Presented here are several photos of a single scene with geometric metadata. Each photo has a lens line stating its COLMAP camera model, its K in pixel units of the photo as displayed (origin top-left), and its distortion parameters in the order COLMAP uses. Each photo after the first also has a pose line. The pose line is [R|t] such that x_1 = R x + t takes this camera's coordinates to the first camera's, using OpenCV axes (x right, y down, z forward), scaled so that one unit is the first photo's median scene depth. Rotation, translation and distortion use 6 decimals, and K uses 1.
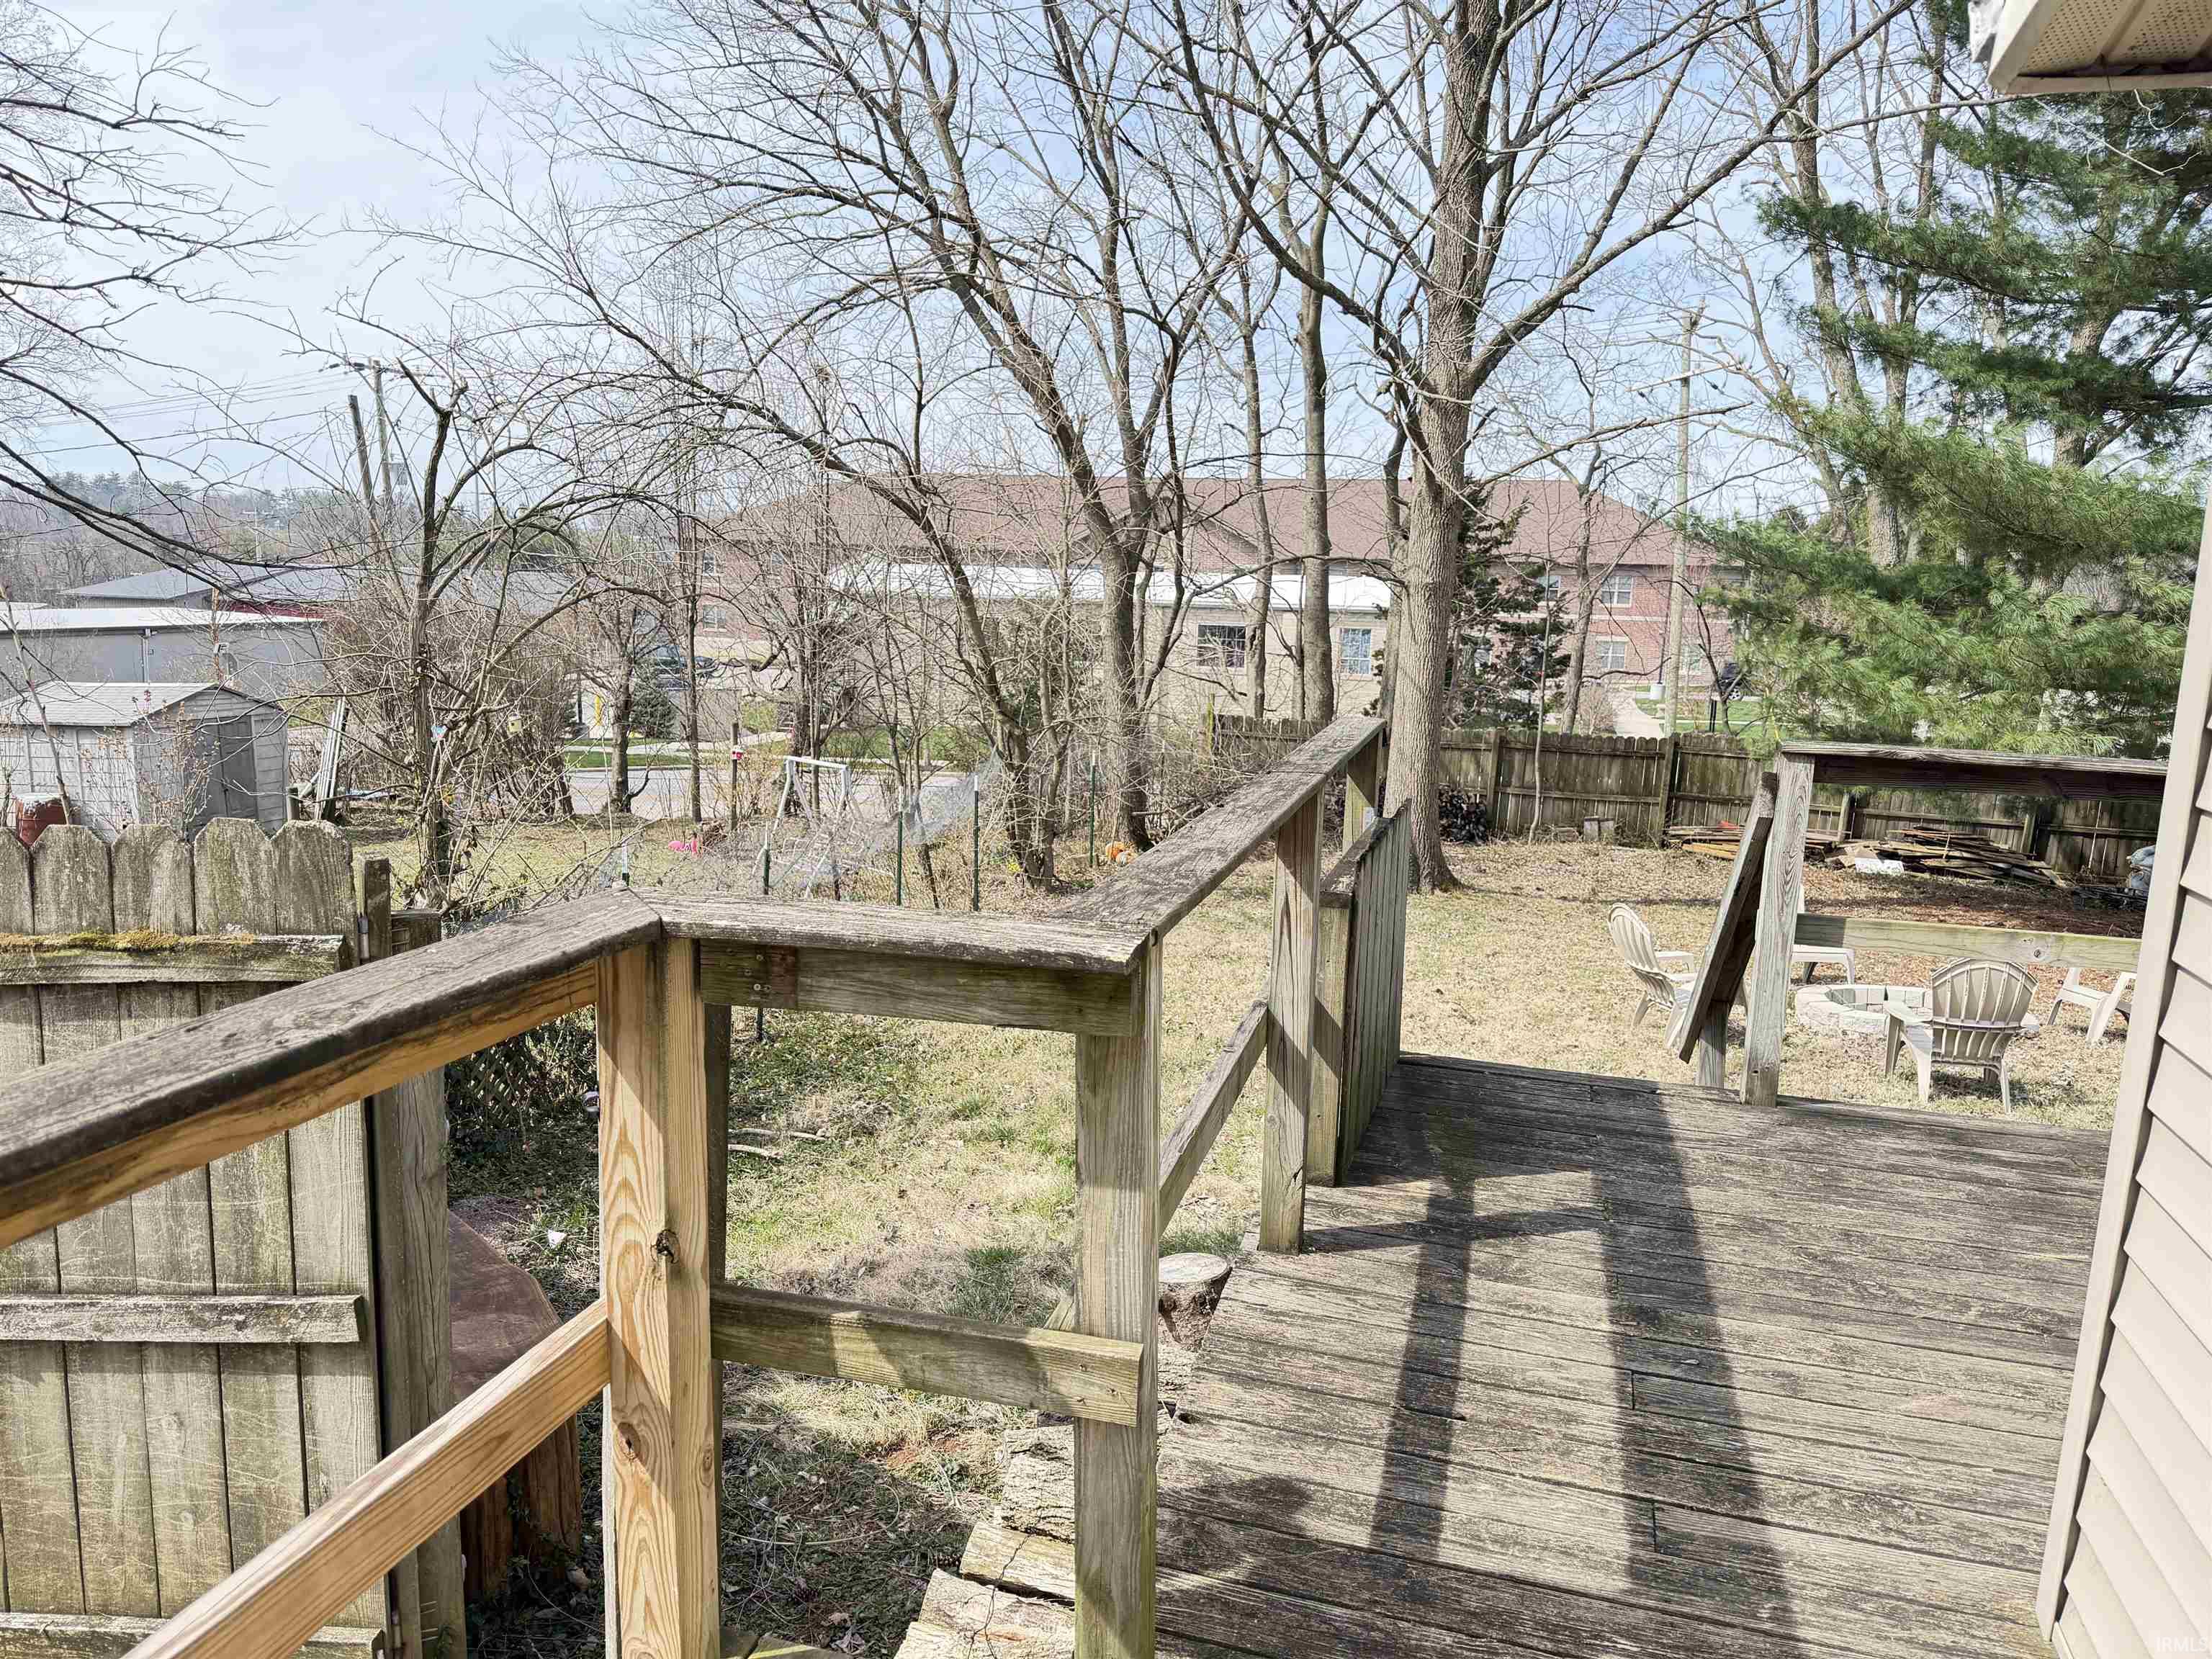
lens RADIAL K [[1553.5, 0, 1106.0], [0, 1553.5, 829.5], [0, 0, 1]] dist [0.220428, -0.451934]
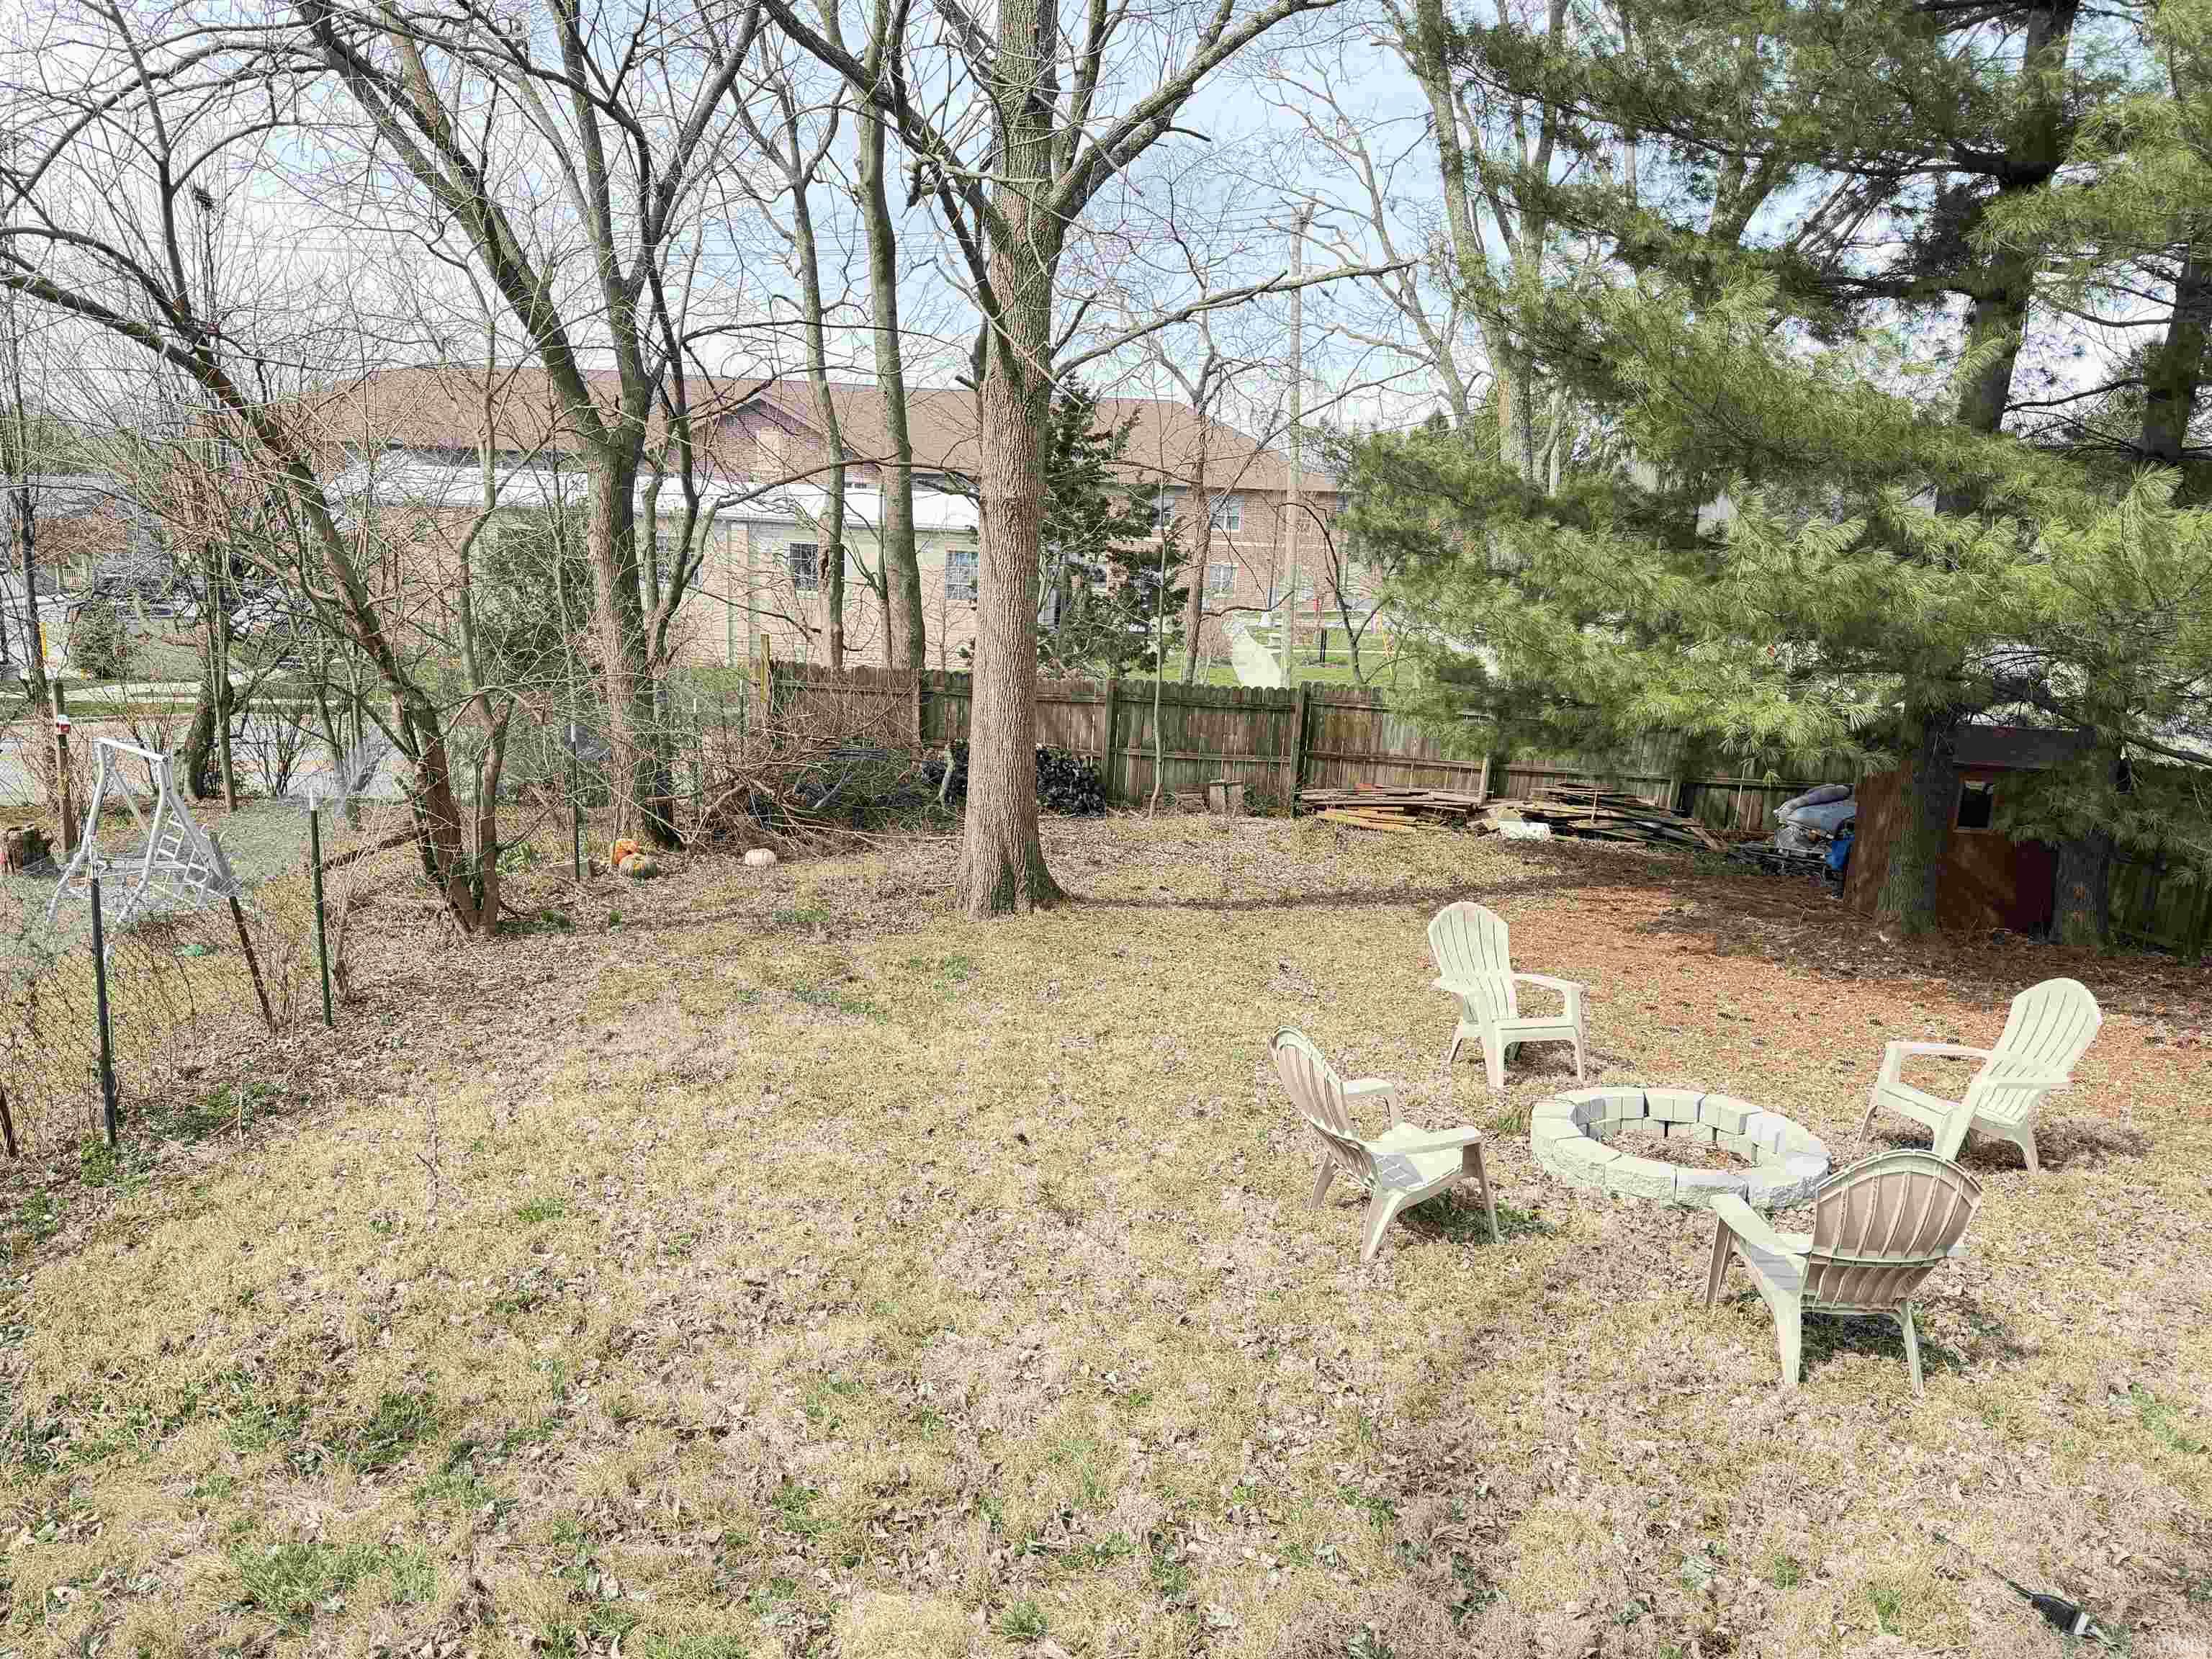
lens RADIAL K [[1553.5, 0, 1106.0], [0, 1553.5, 829.5], [0, 0, 1]] dist [0.220428, -0.451934]
pose [[0.972325, -0.036464, 0.230770, 0.050236], [0.024910, 0.998295, 0.052784, -0.027163], [-0.232301, -0.045575, 0.971576, 0.184189]]
